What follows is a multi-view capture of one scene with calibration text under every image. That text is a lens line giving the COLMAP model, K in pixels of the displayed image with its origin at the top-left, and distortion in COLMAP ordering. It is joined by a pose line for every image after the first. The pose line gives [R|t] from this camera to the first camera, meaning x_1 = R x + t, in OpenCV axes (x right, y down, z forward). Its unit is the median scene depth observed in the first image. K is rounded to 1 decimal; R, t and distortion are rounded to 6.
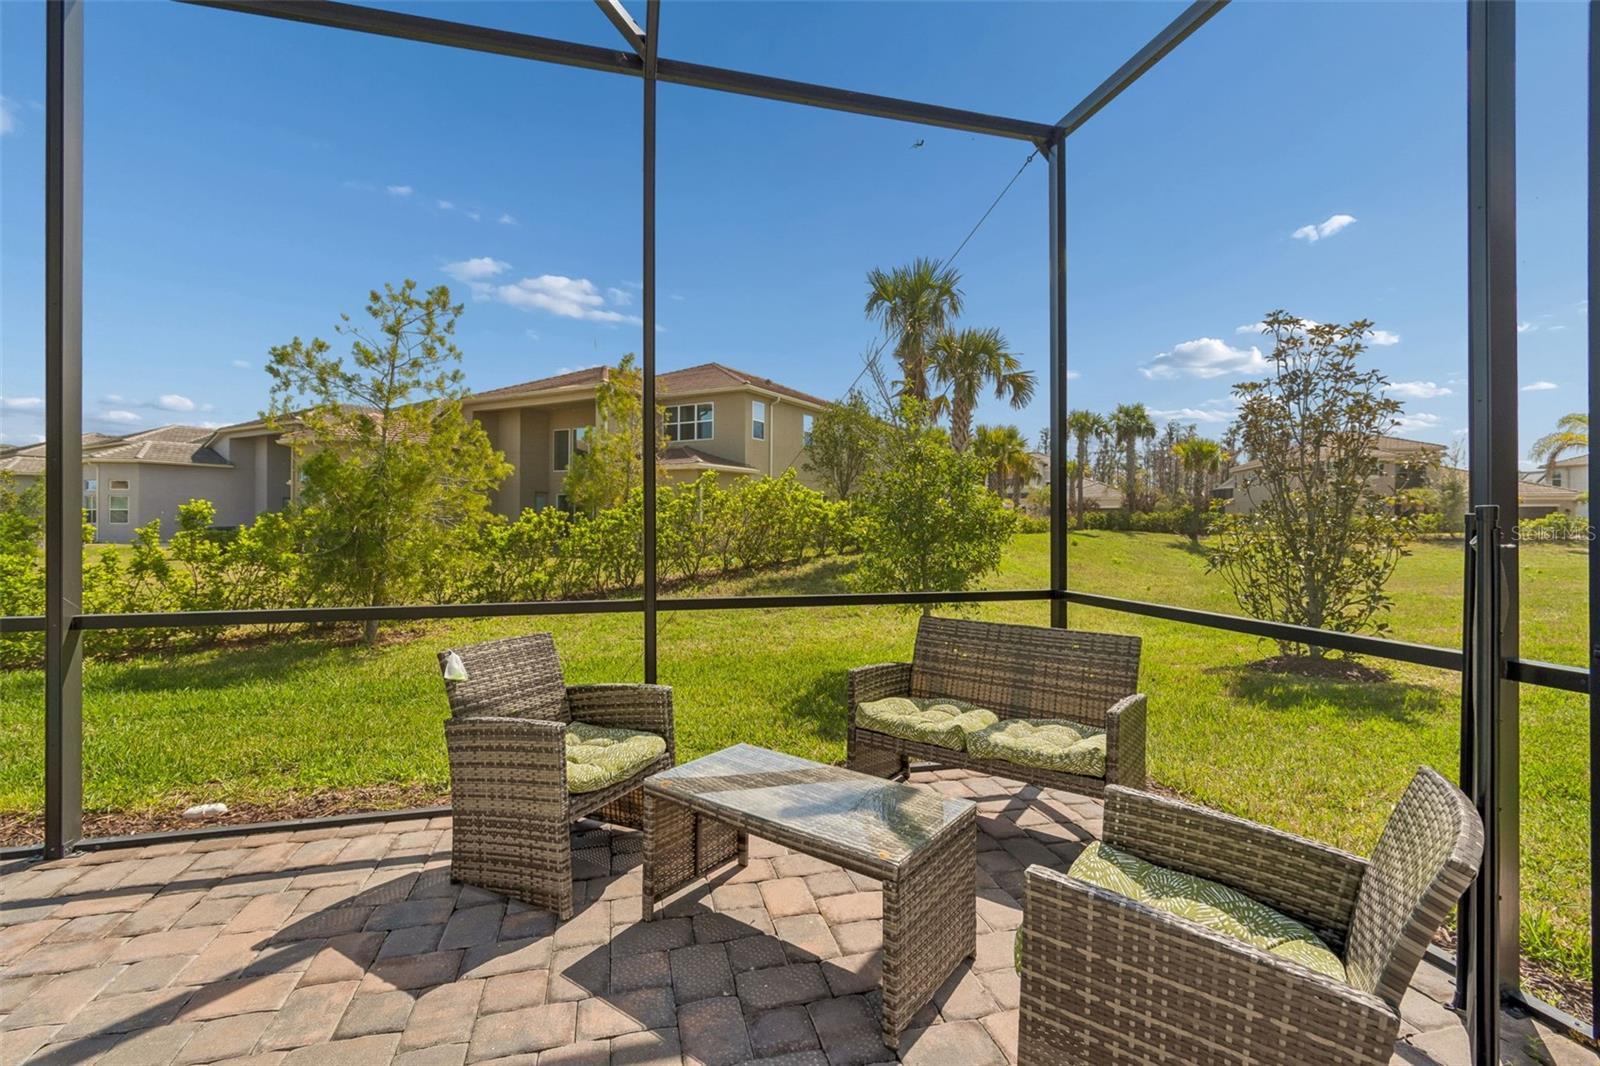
lens RADIAL K [[711.3, 0, 807.5], [0, 711.3, 538.3], [0, 0, 1]] dist [0.000944, 0.000223]
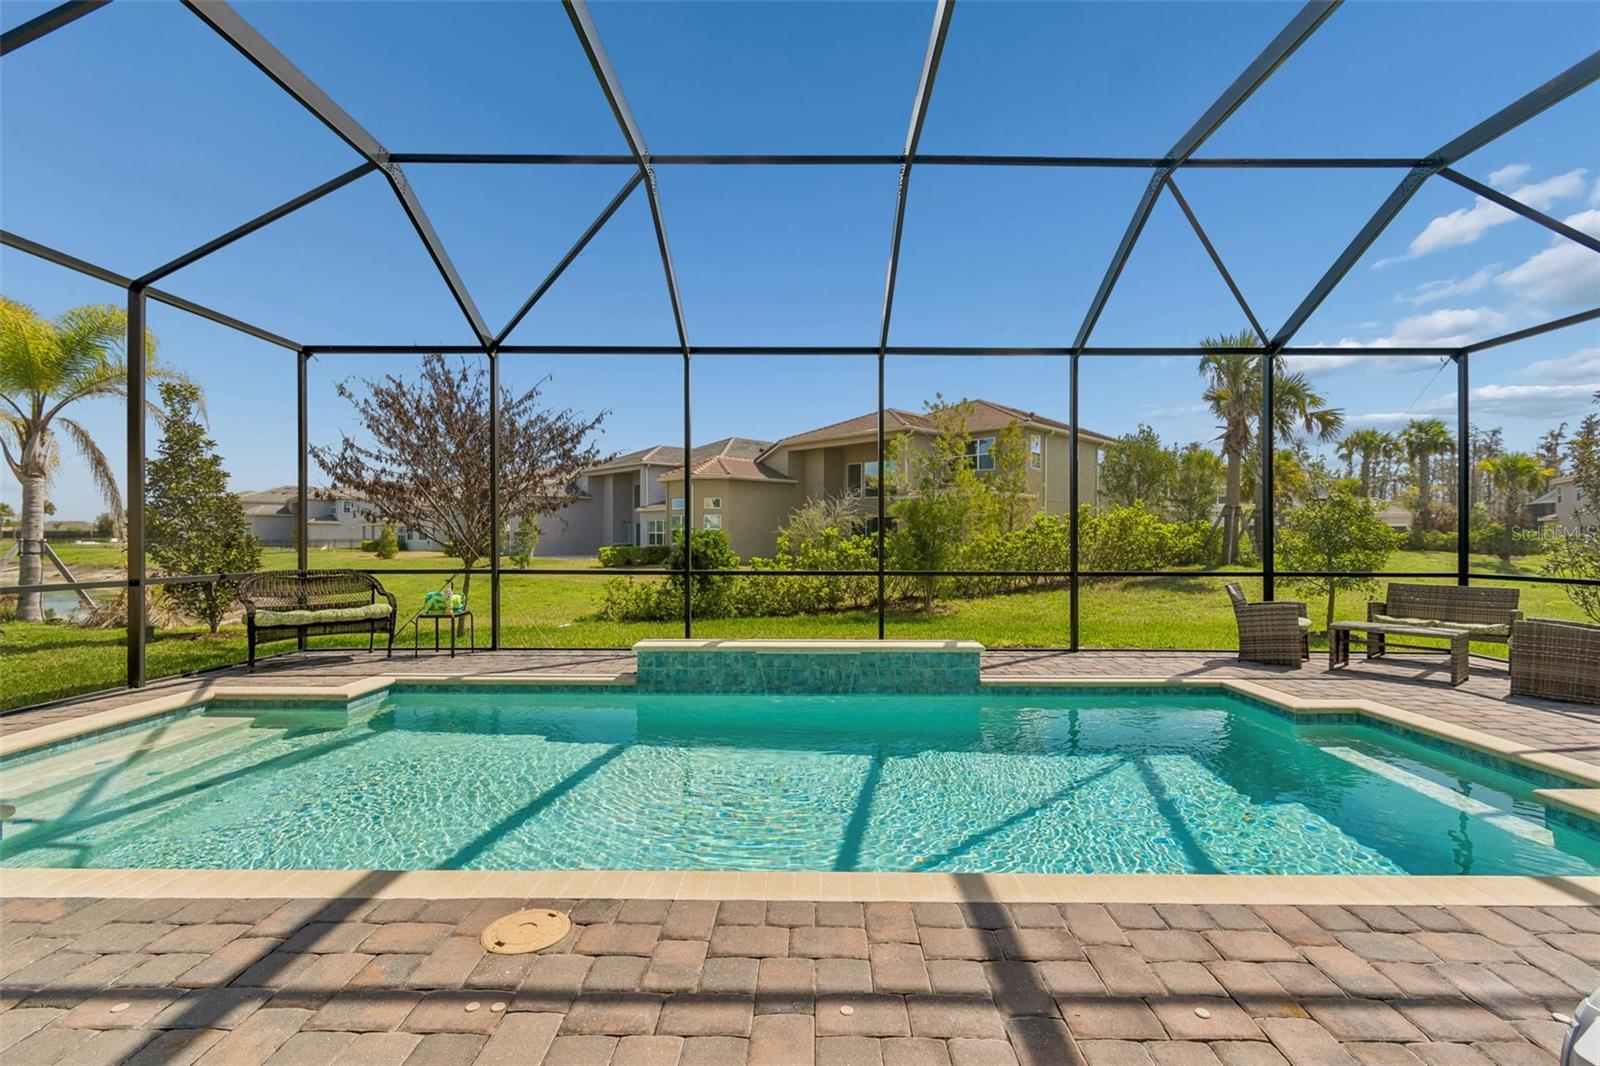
lens RADIAL K [[711.3, 0, 807.5], [0, 711.3, 538.3], [0, 0, 1]] dist [0.000944, 0.000223]
pose [[0.963429, -0.001289, -0.267961, -0.131792], [-0.006287, 0.999604, -0.027414, 0.006786], [0.267890, 0.028096, 0.963040, -0.211539]]
